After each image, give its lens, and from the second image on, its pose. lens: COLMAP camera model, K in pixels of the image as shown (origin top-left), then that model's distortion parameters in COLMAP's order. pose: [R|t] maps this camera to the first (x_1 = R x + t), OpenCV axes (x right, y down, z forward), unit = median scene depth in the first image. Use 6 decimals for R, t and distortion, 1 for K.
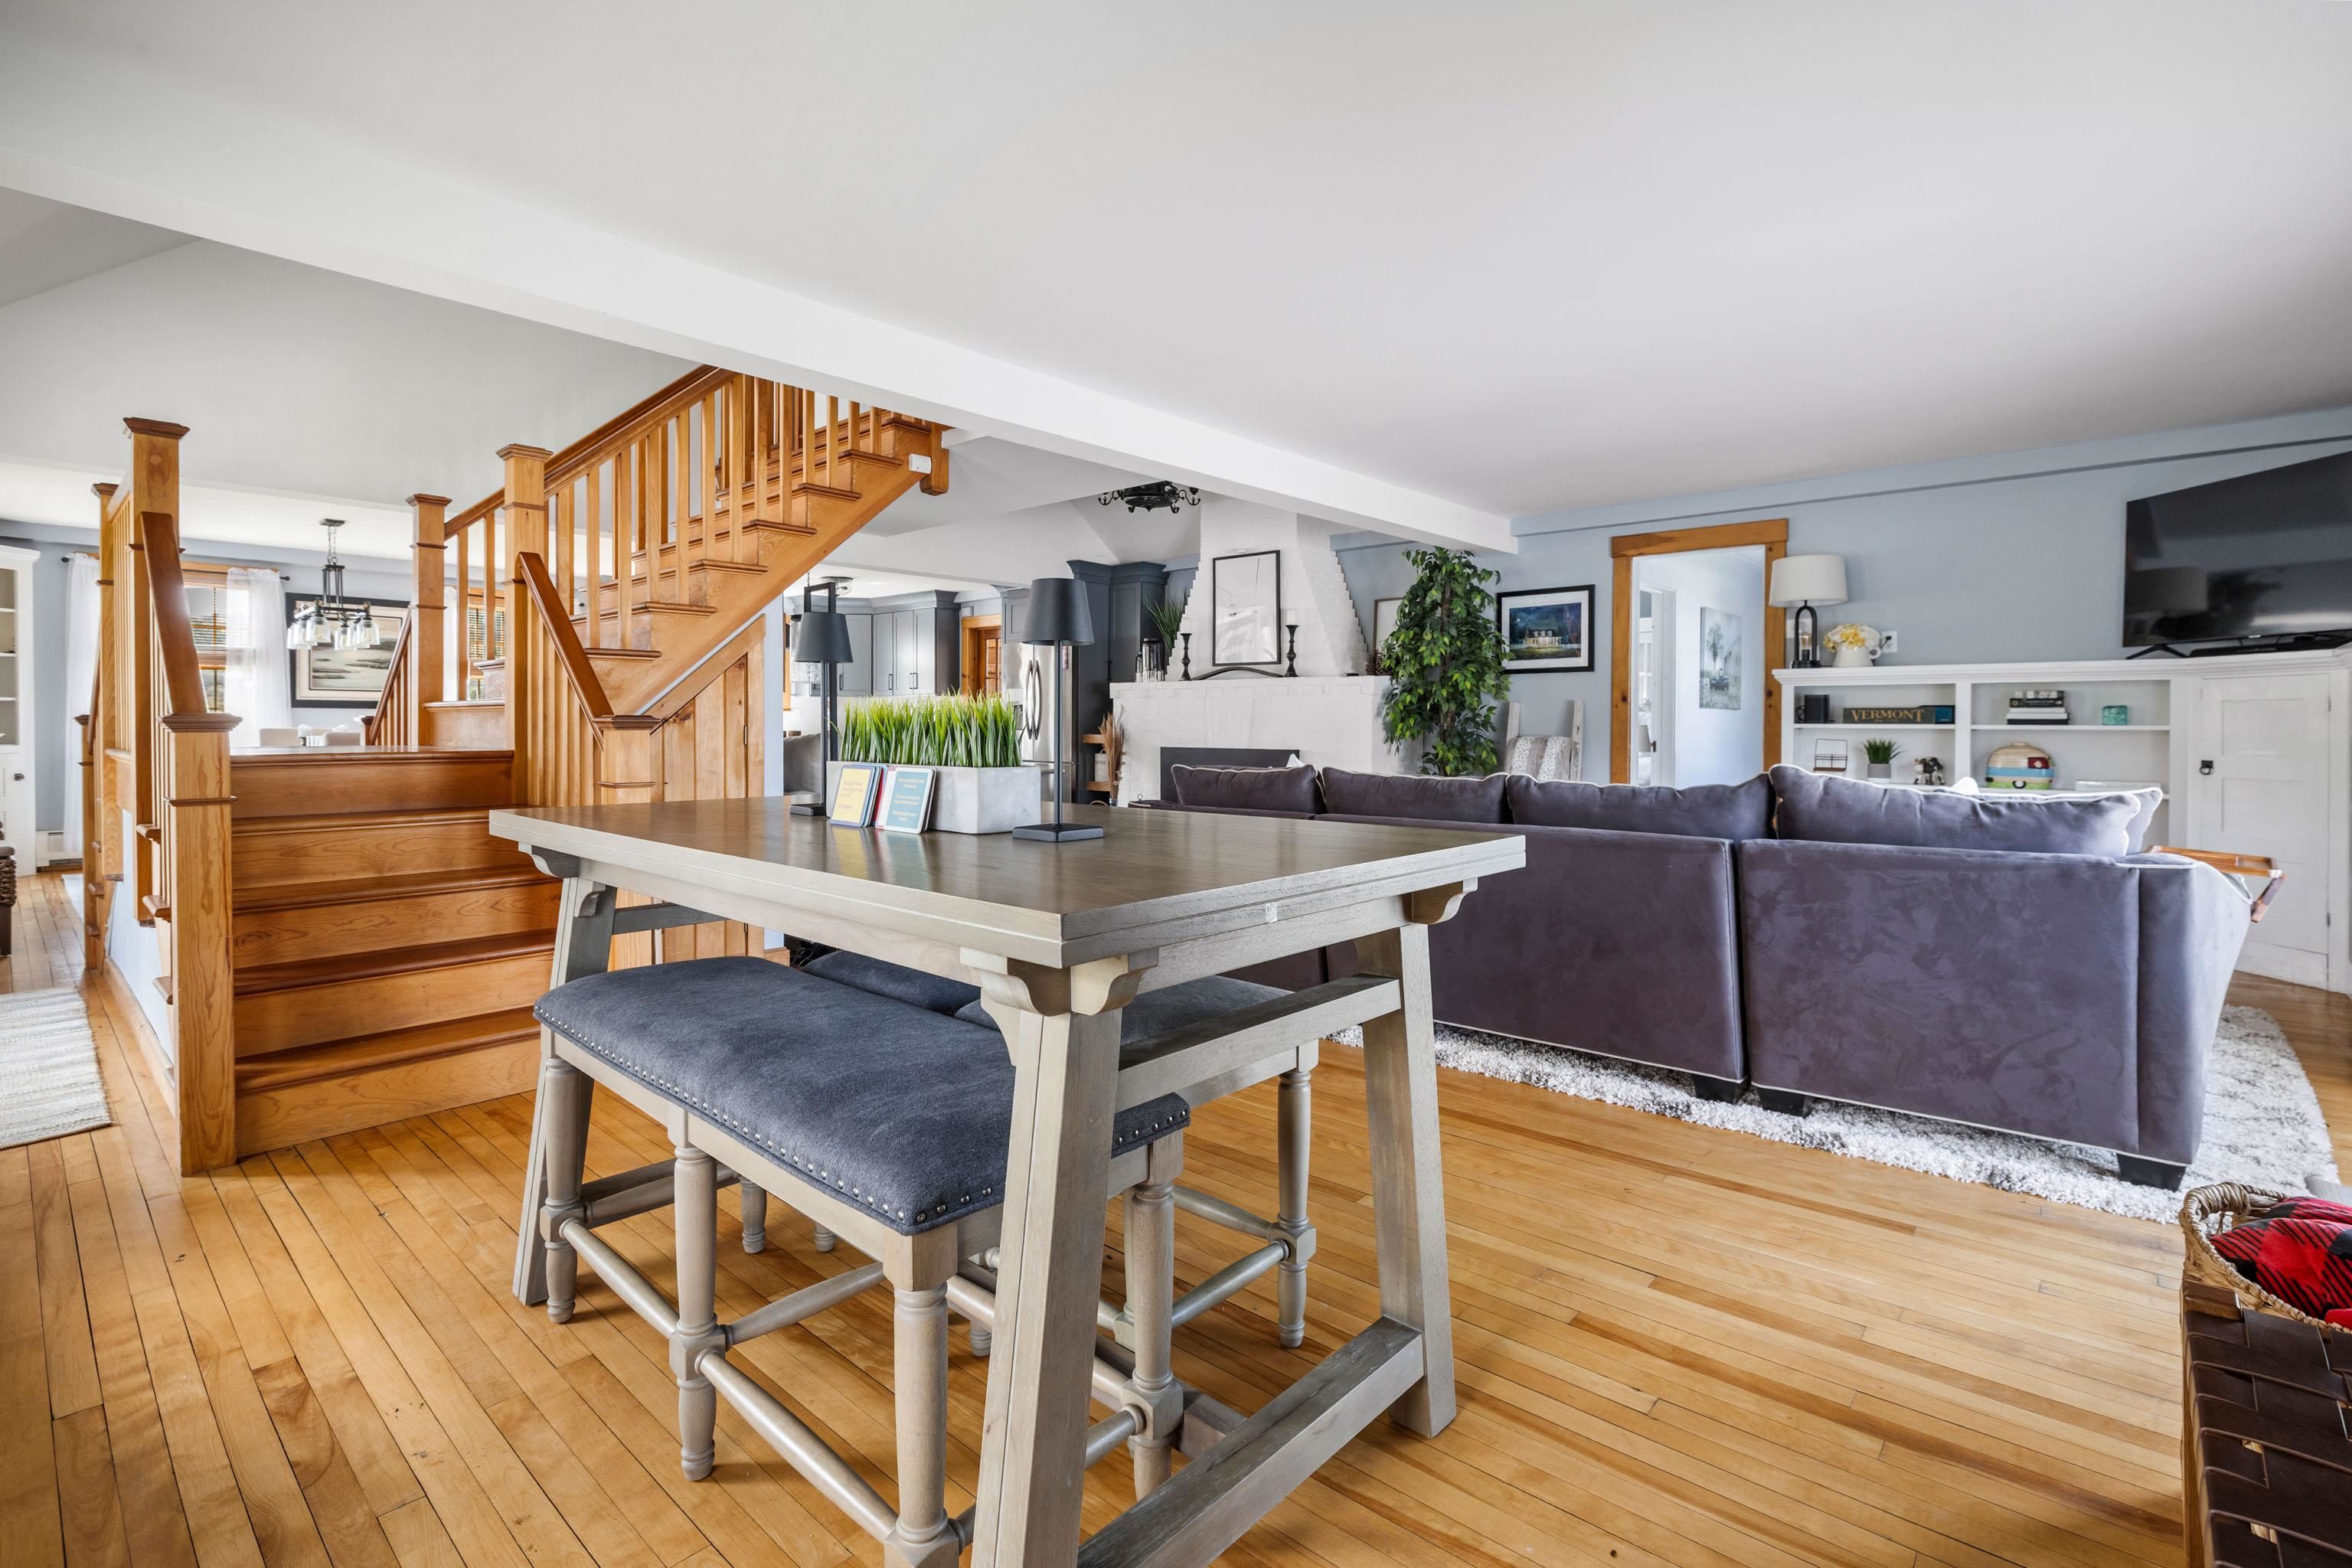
lens RADIAL K [[1067.1, 0, 1161.6], [0, 1067.1, 736.1], [0, 0, 1]] dist [-0.005398, 0.000115]
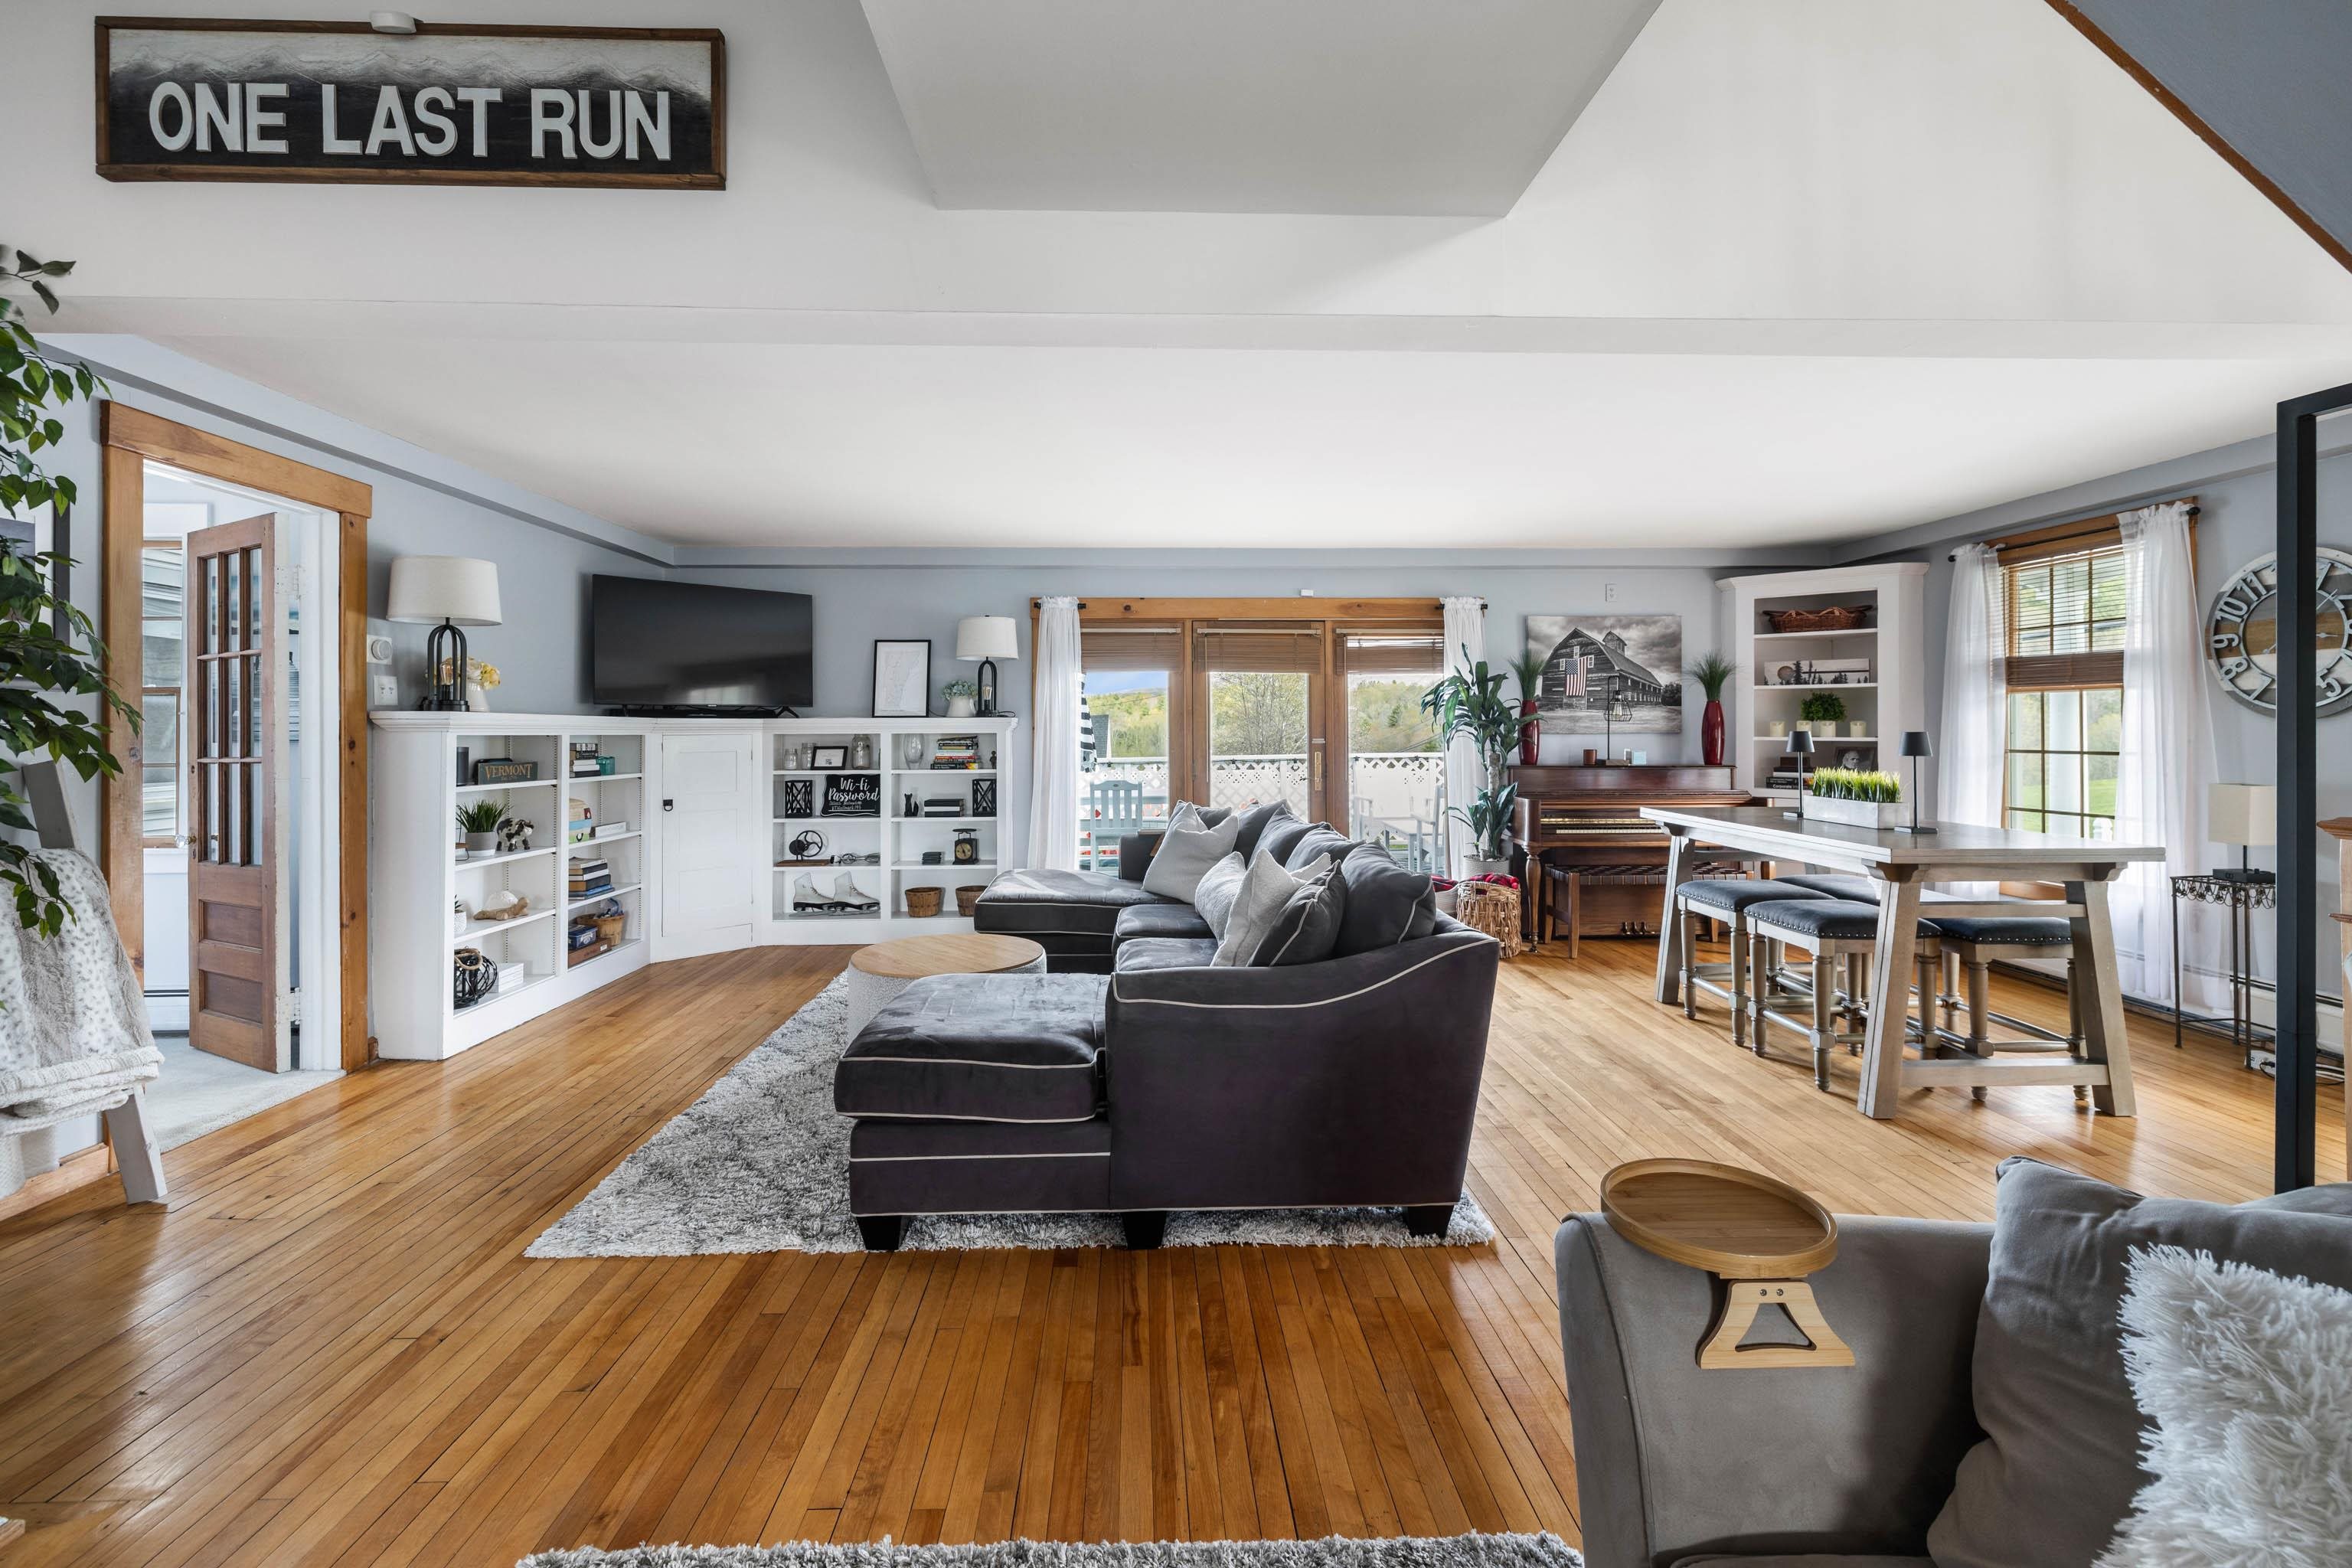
lens RADIAL K [[999.1, 0, 1181.2], [0, 999.1, 714.6], [0, 0, 1]] dist [0.001078, -0.000948]
pose [[-0.704222, 0.013604, 0.709850, -0.263253], [0.011540, 0.999904, -0.007715, -0.057163], [-0.709886, 0.002758, -0.704311, 1.275612]]
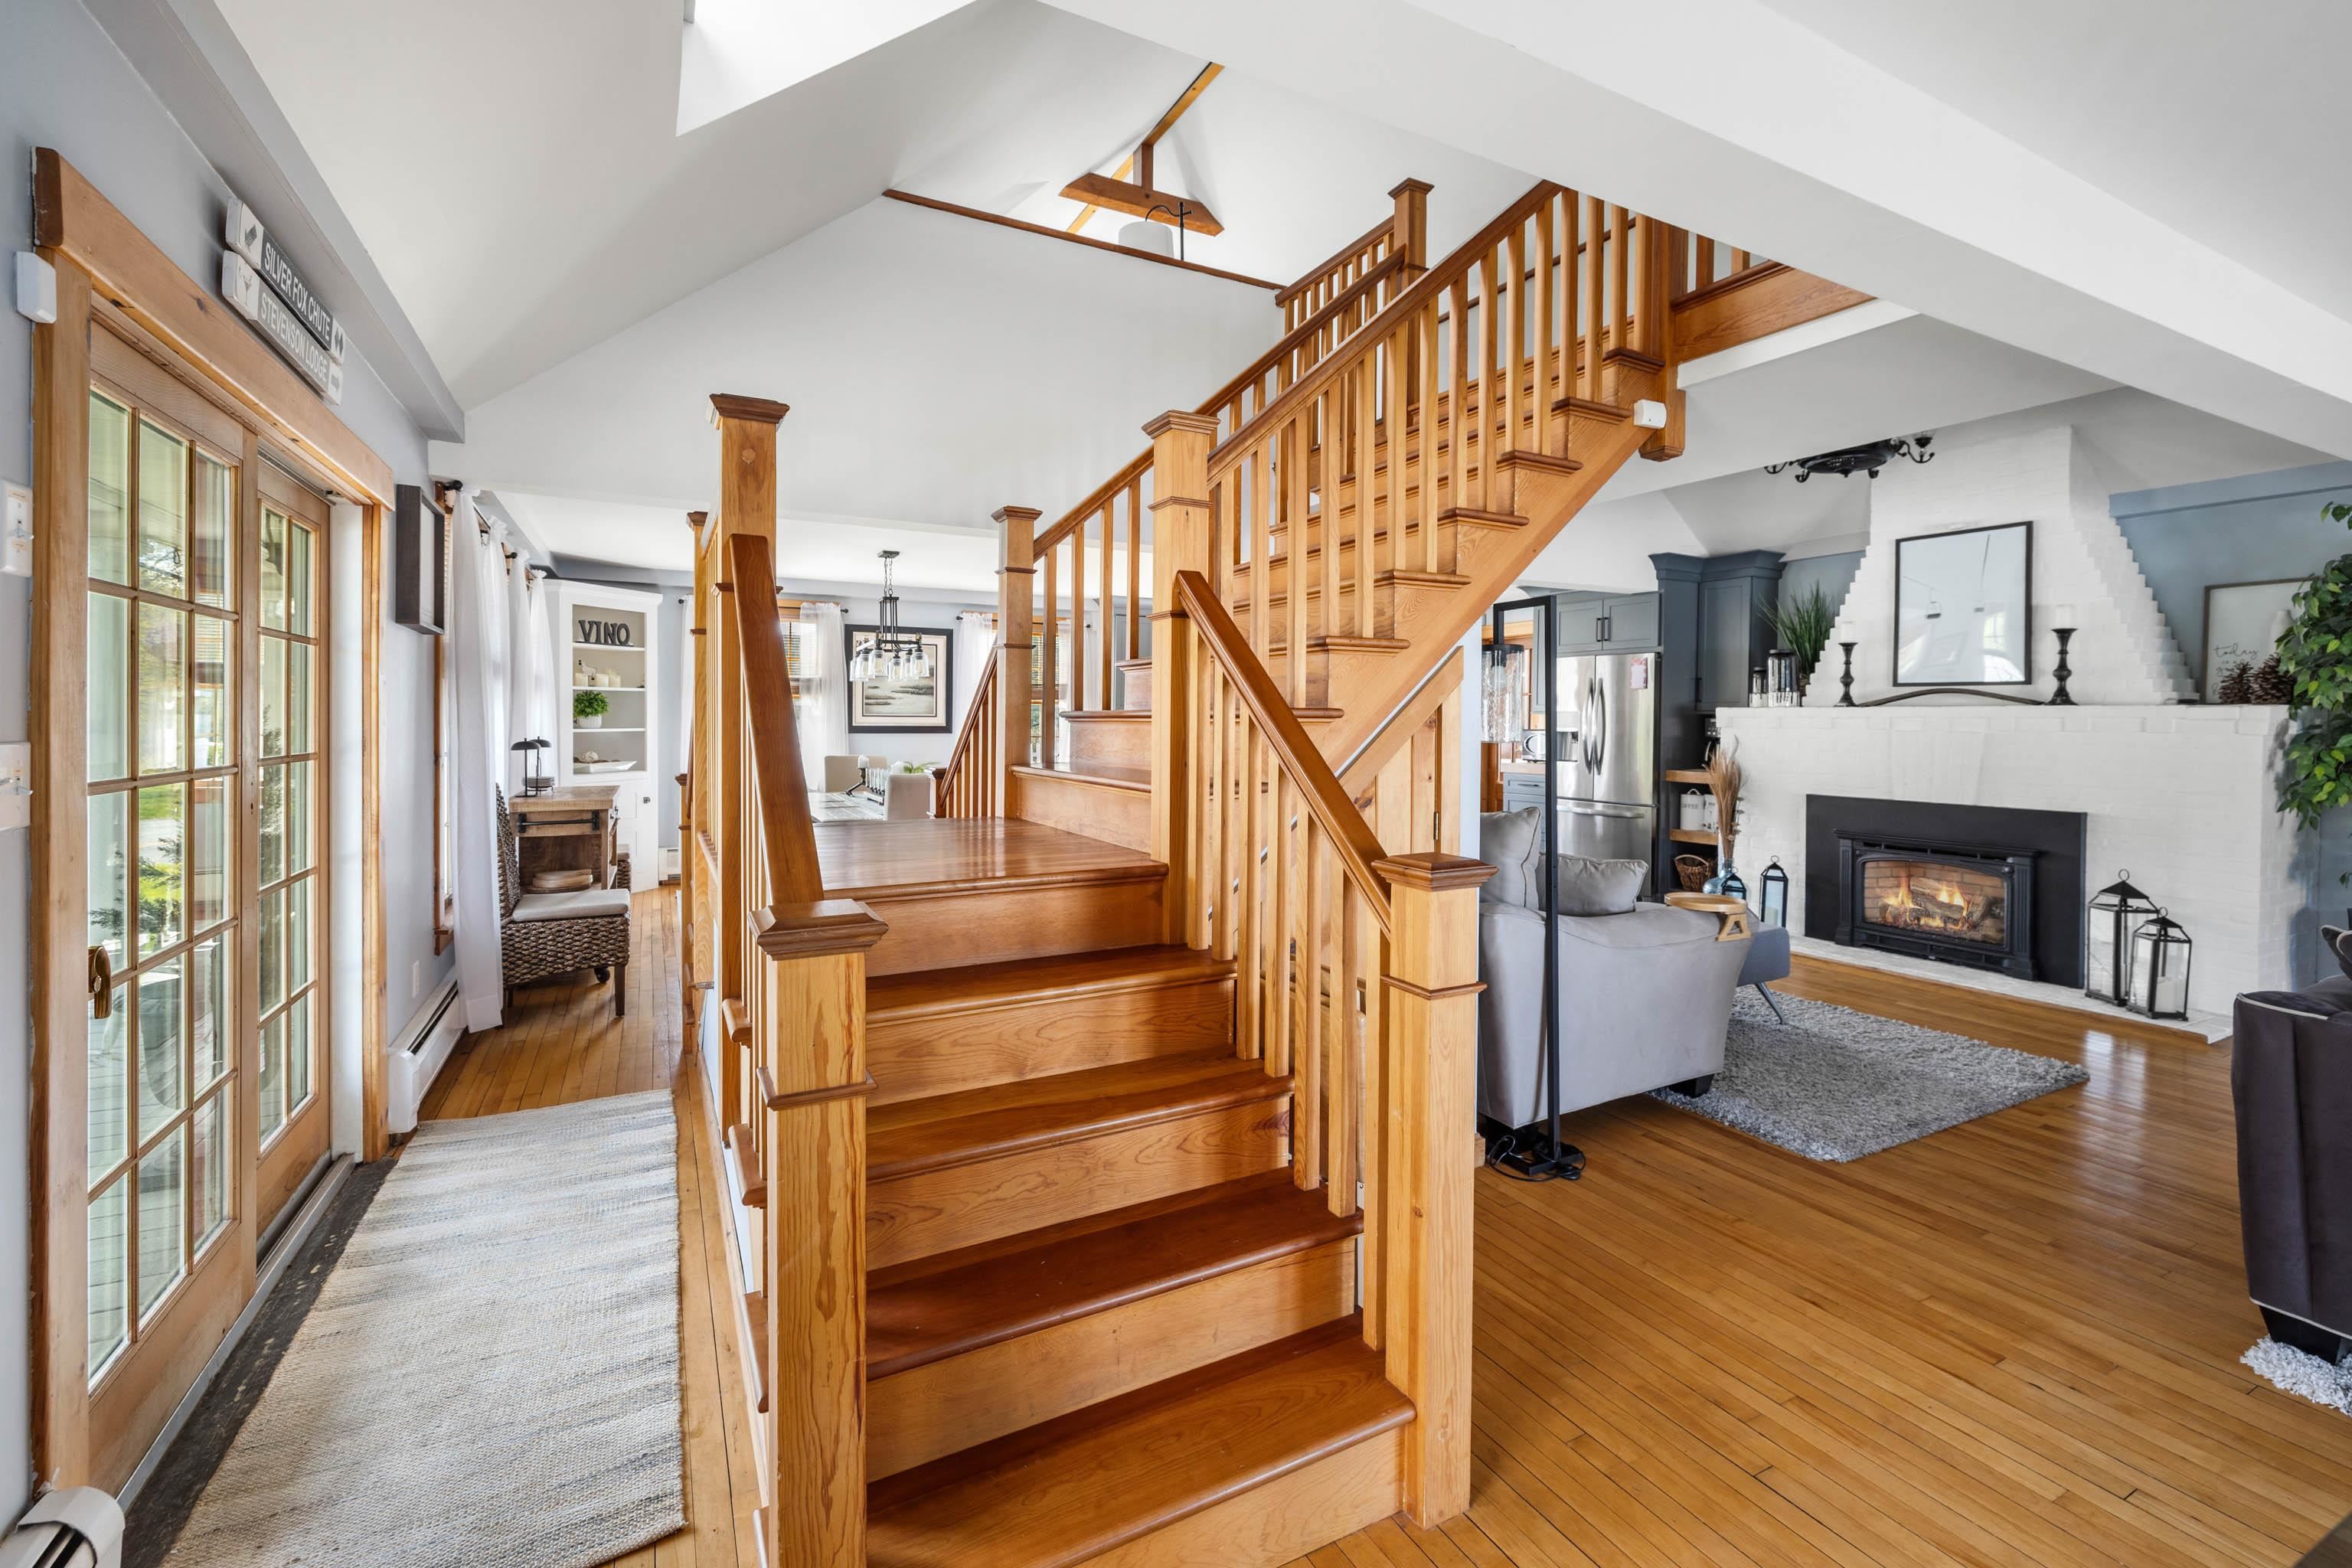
lens RADIAL K [[999.1, 0, 1172.1], [0, 999.1, 728.5], [0, 0, 1]] dist [0.001078, -0.000948]
pose [[0.937598, 0.005647, -0.347675, -0.283758], [-0.006374, 0.999979, -0.000946, -0.053180], [0.347663, 0.003103, 0.937615, 0.298911]]
